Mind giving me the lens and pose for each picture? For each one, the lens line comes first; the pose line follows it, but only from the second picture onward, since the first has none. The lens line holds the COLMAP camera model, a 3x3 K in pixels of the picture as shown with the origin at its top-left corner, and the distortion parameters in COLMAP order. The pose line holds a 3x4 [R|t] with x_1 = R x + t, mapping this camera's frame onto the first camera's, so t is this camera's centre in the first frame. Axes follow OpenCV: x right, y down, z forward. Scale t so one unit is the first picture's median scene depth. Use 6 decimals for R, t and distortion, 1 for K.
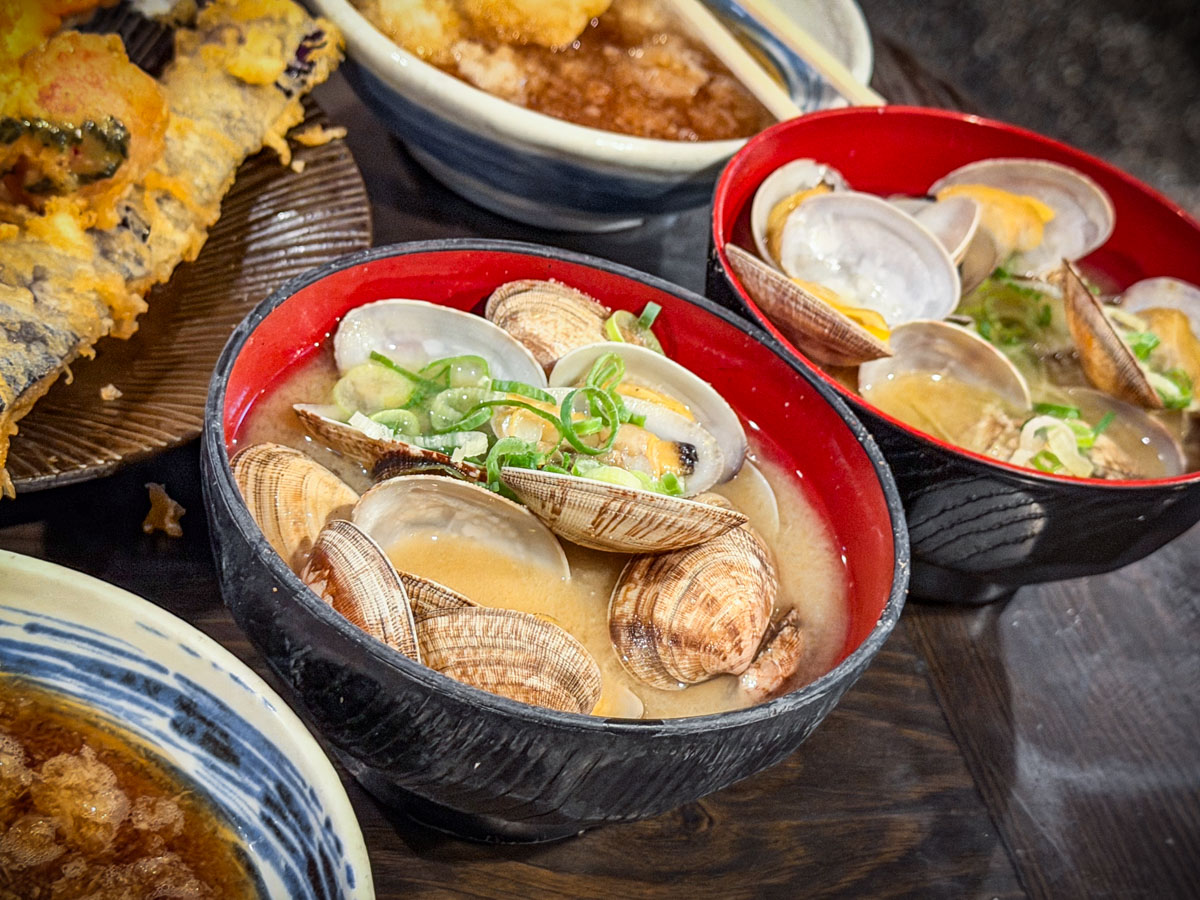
lens RADIAL K [[2563.5, 0, 600.0], [0, 2563.5, 450.0], [0, 0, 1]] dist [0.072757, 0.167927]
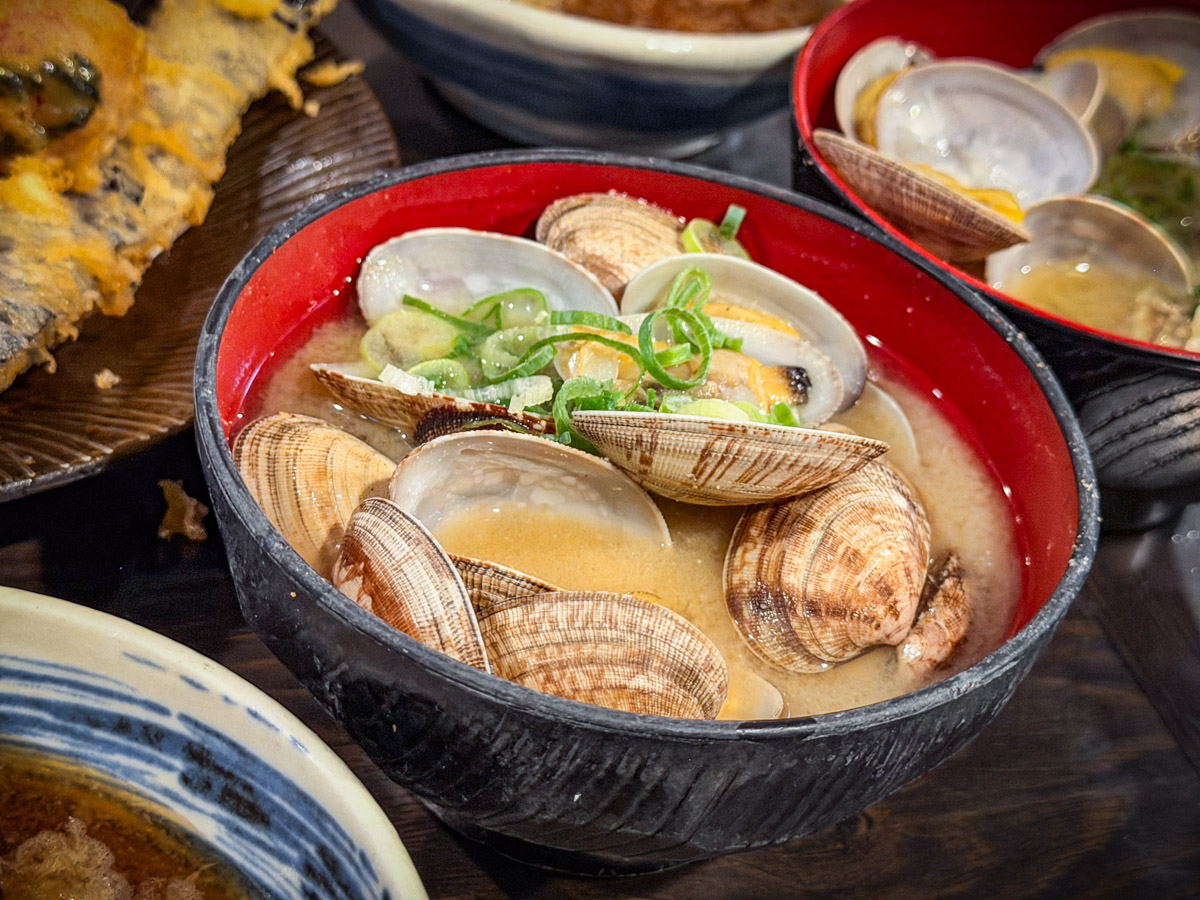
lens RADIAL K [[2220.6, 0, 600.0], [0, 2220.6, 450.0], [0, 0, 1]] dist [0.059751, -0.009142]
pose [[0.994681, -0.098117, -0.031350, -0.009091], [0.098246, 0.995159, 0.002579, 0.016852], [0.030945, -0.005646, 0.999505, 0.305700]]
